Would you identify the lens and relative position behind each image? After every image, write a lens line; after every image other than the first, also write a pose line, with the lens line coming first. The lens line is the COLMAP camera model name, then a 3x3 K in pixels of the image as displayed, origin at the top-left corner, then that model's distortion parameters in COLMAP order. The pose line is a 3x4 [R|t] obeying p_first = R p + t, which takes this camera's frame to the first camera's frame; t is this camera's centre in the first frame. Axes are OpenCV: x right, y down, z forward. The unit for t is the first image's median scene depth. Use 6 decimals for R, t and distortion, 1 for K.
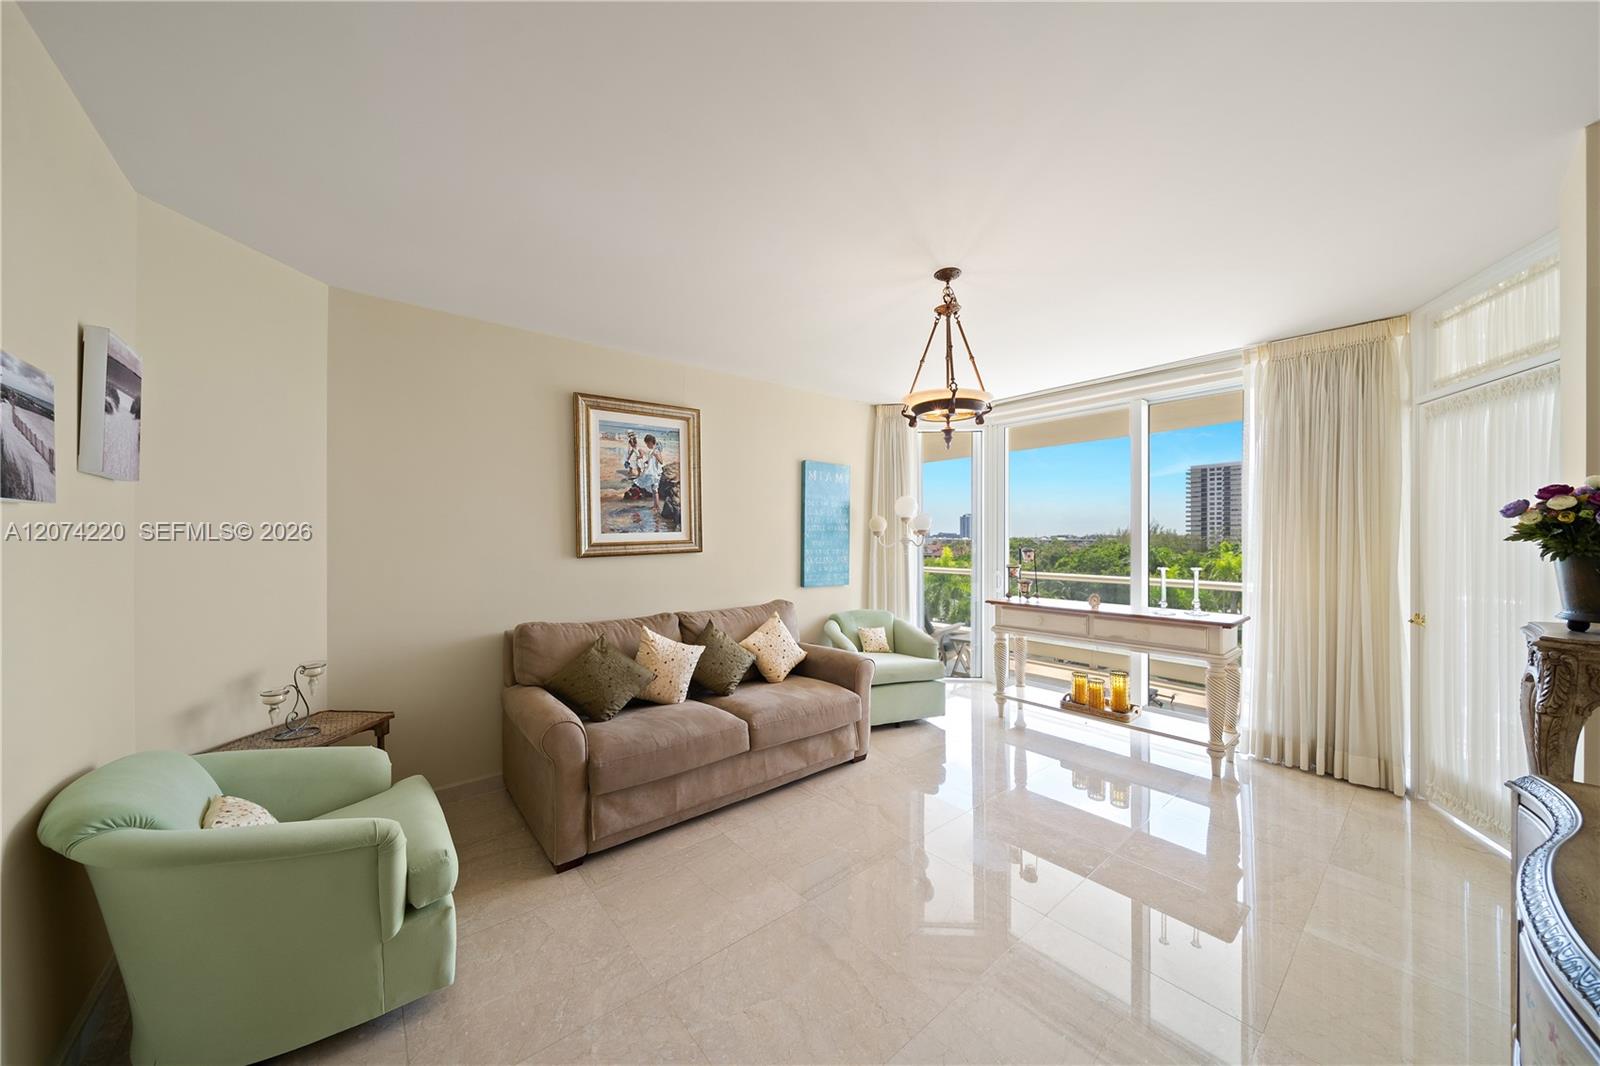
lens RADIAL K [[550.3, 0, 799.8], [0, 550.3, 538.1], [0, 0, 1]] dist [-0.001537, -0.000375]
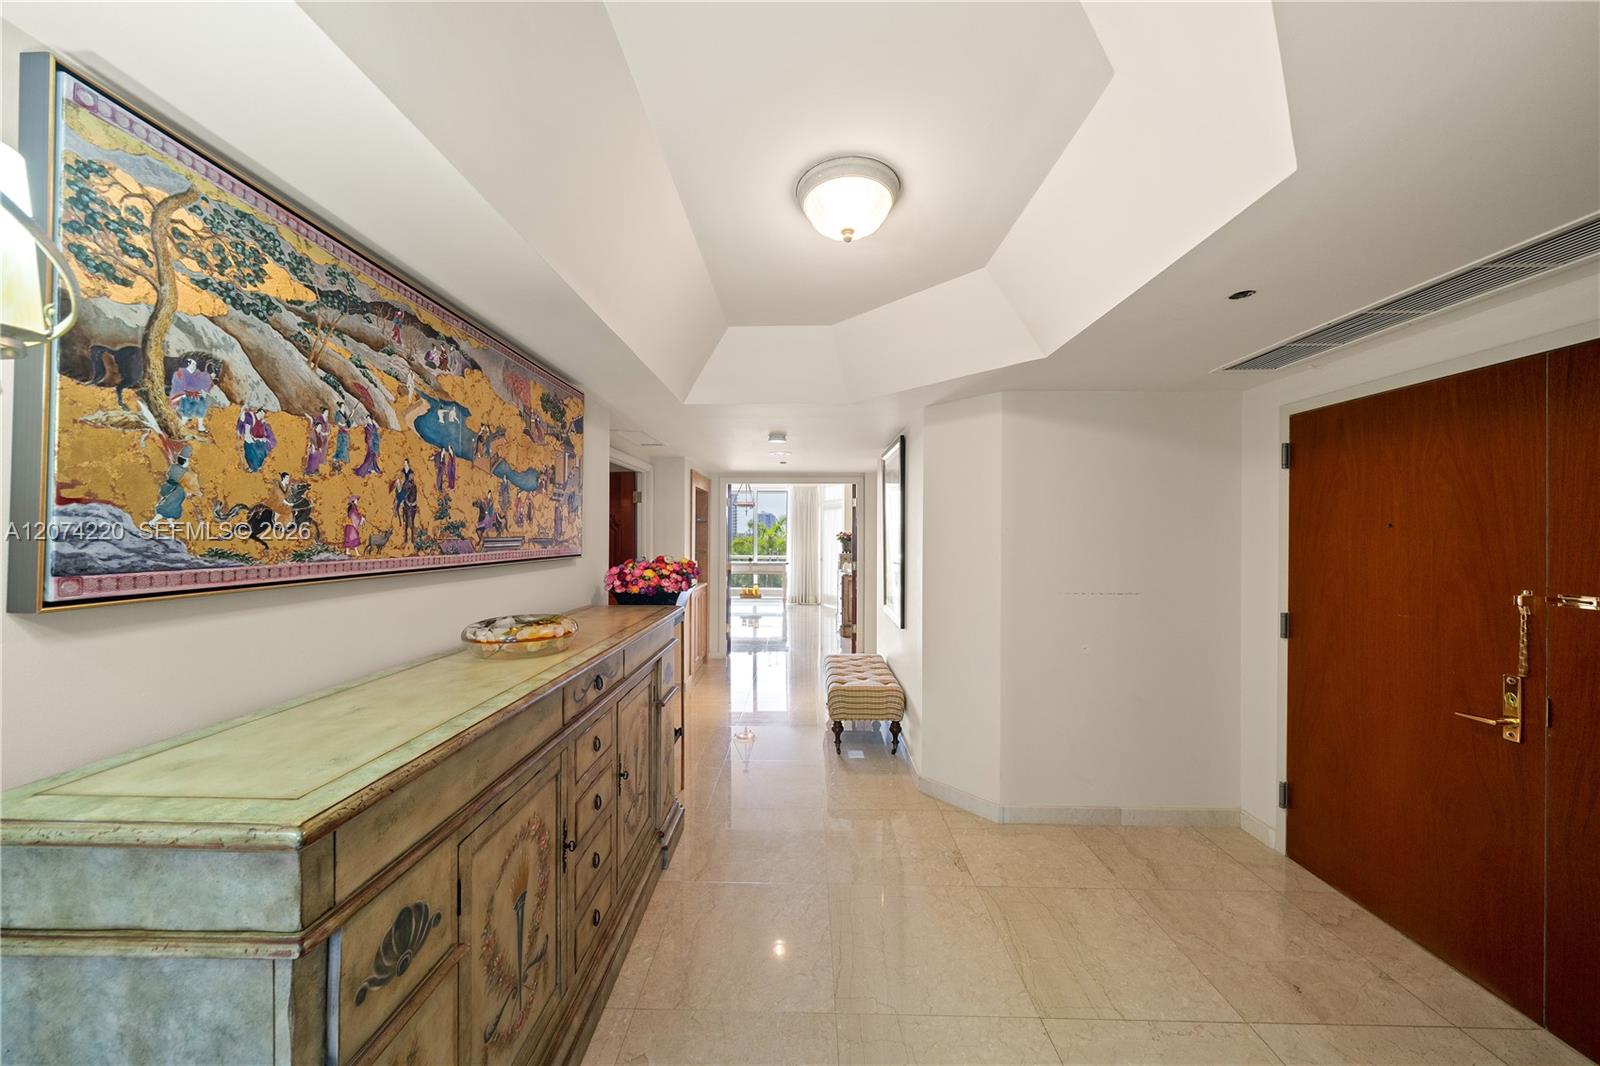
lens RADIAL K [[541.1, 0, 794.5], [0, 541.1, 534.7], [0, 0, 1]] dist [-0.002693, -0.000186]
pose [[0.659295, 0.004579, 0.751871, -1.843550], [-0.003240, 0.999989, -0.003250, -0.015059], [-0.751878, -0.000293, 0.659303, -1.360845]]
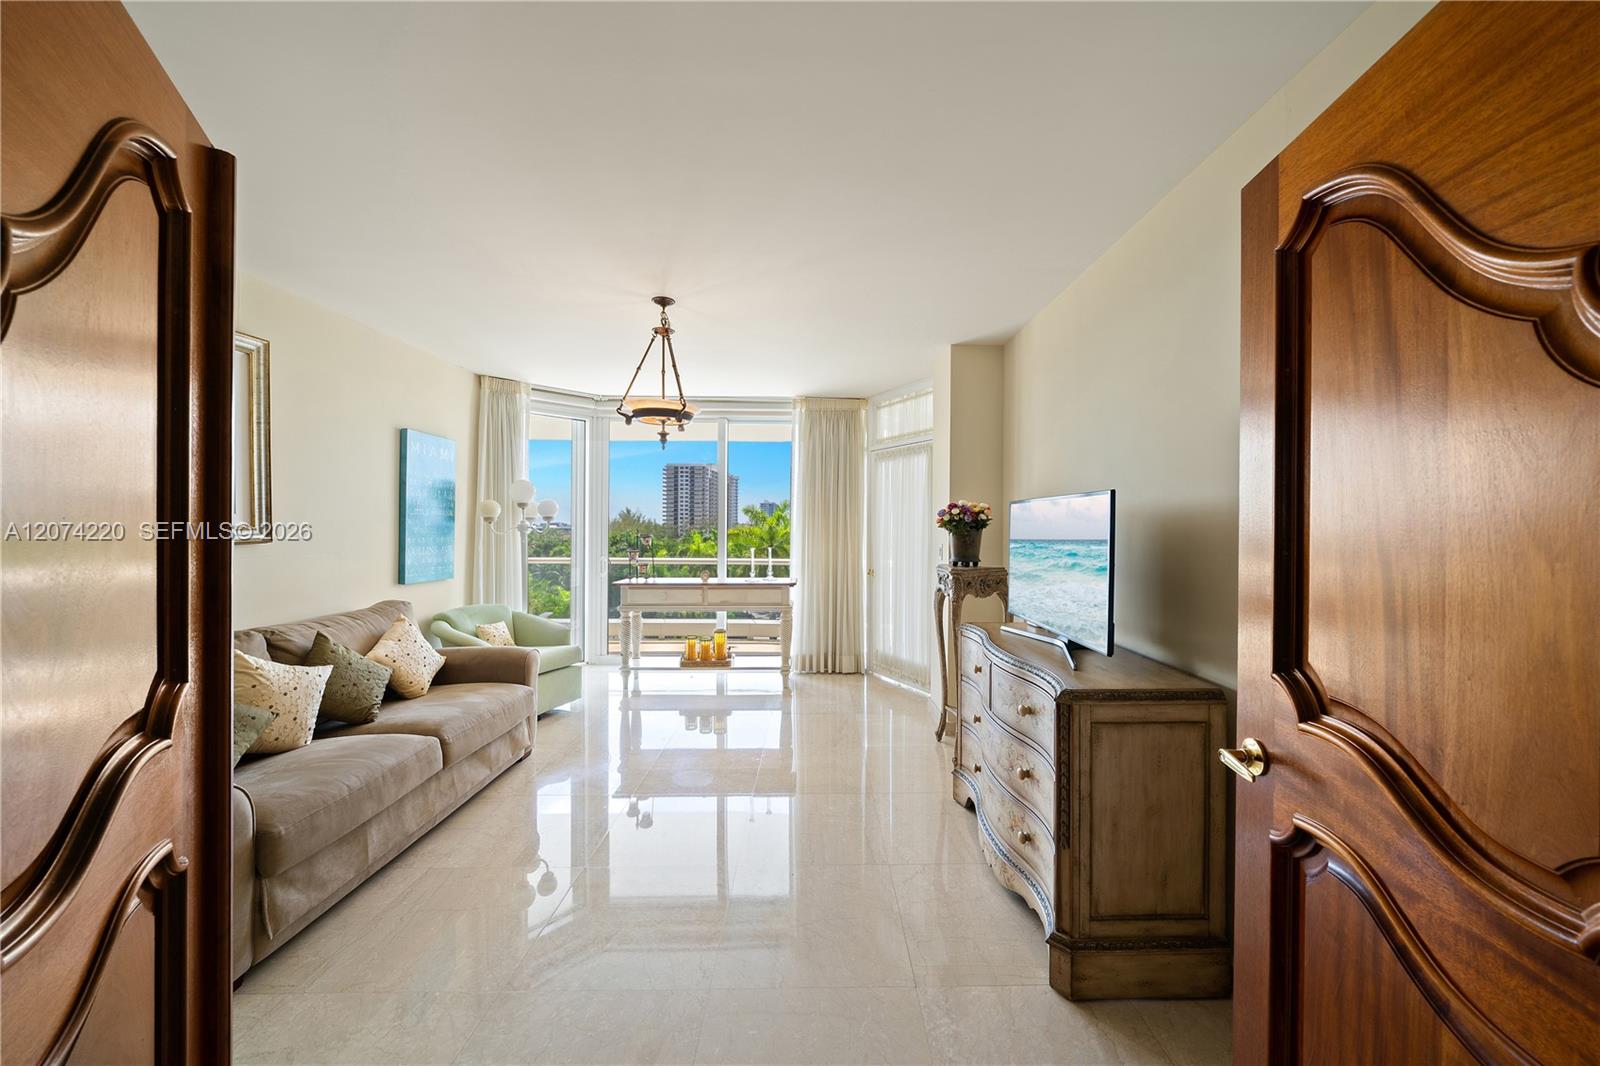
lens RADIAL K [[569.0, 0, 834.9], [0, 569.0, 528.0], [0, 0, 1]] dist [-0.001410, -0.000117]
pose [[0.610399, 0.001666, 0.792093, -0.370650], [-0.004676, 0.999988, 0.001500, 0.002311], [-0.792081, -0.004620, 0.610399, -0.029967]]
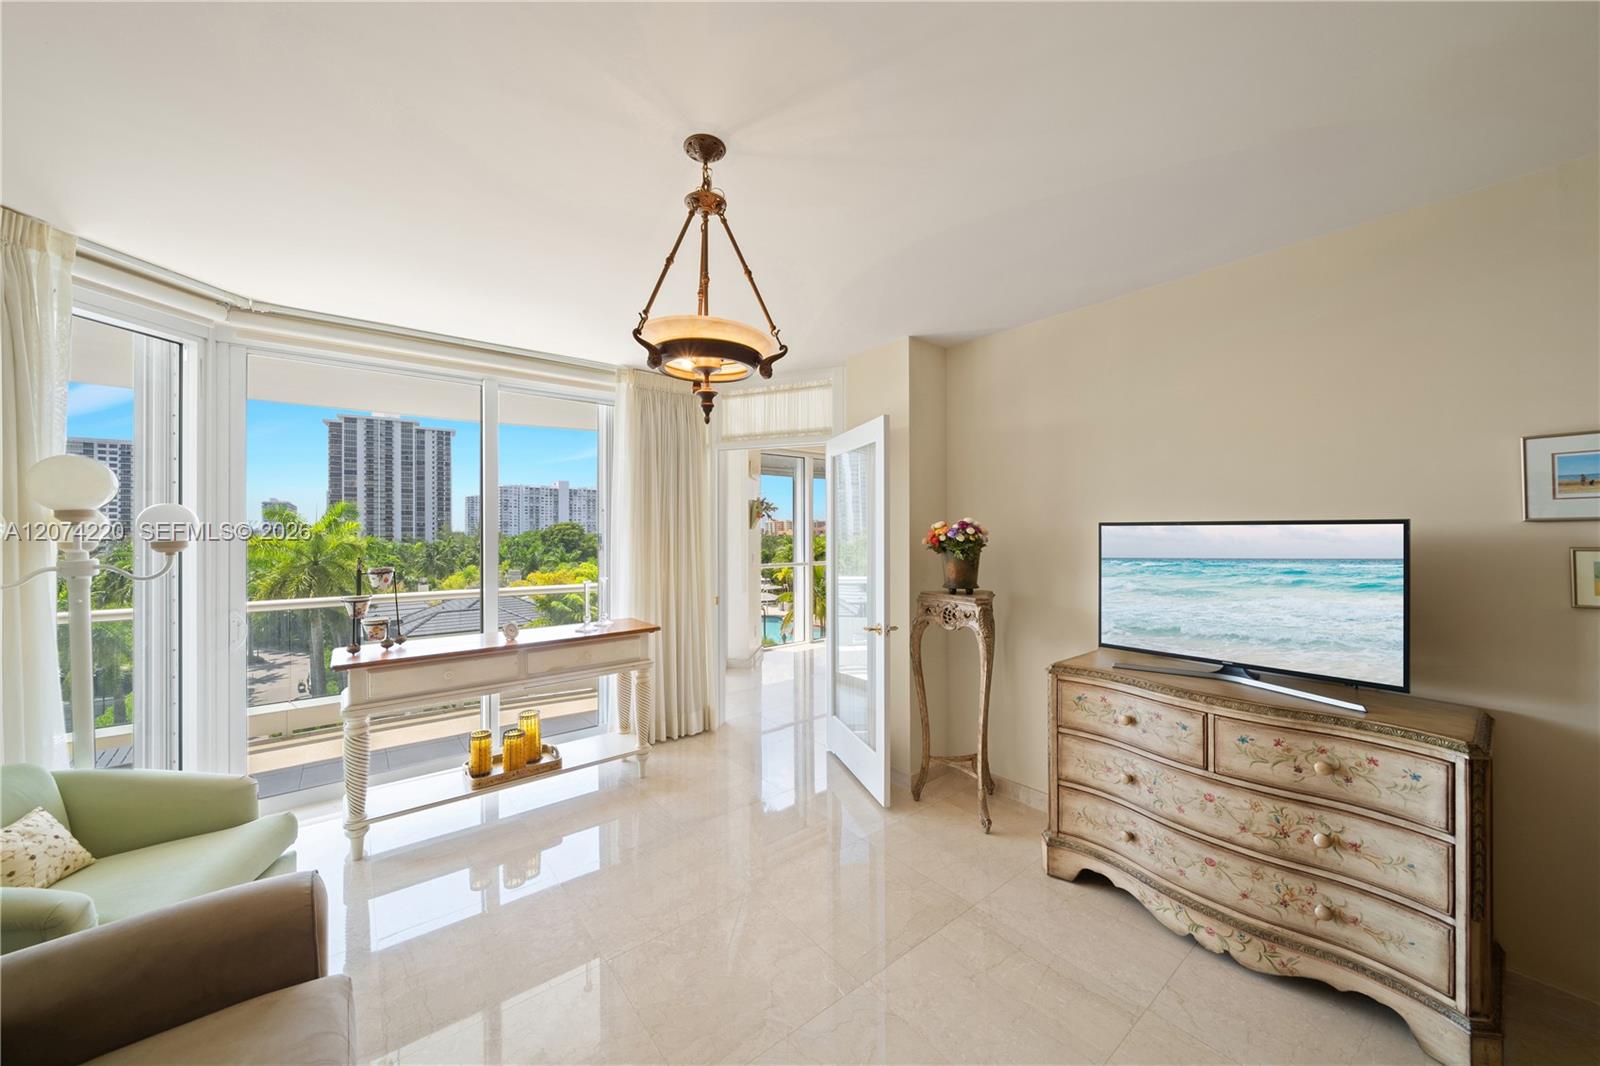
lens RADIAL K [[565.0, 0, 796.5], [0, 565.0, 528.1], [0, 0, 1]] dist [-0.003323, -0.000350]
pose [[0.018139, 0.005622, 0.999820, -0.303909], [0.005245, 0.999970, -0.005718, -0.028674], [-0.999822, 0.005347, 0.018109, 0.707332]]
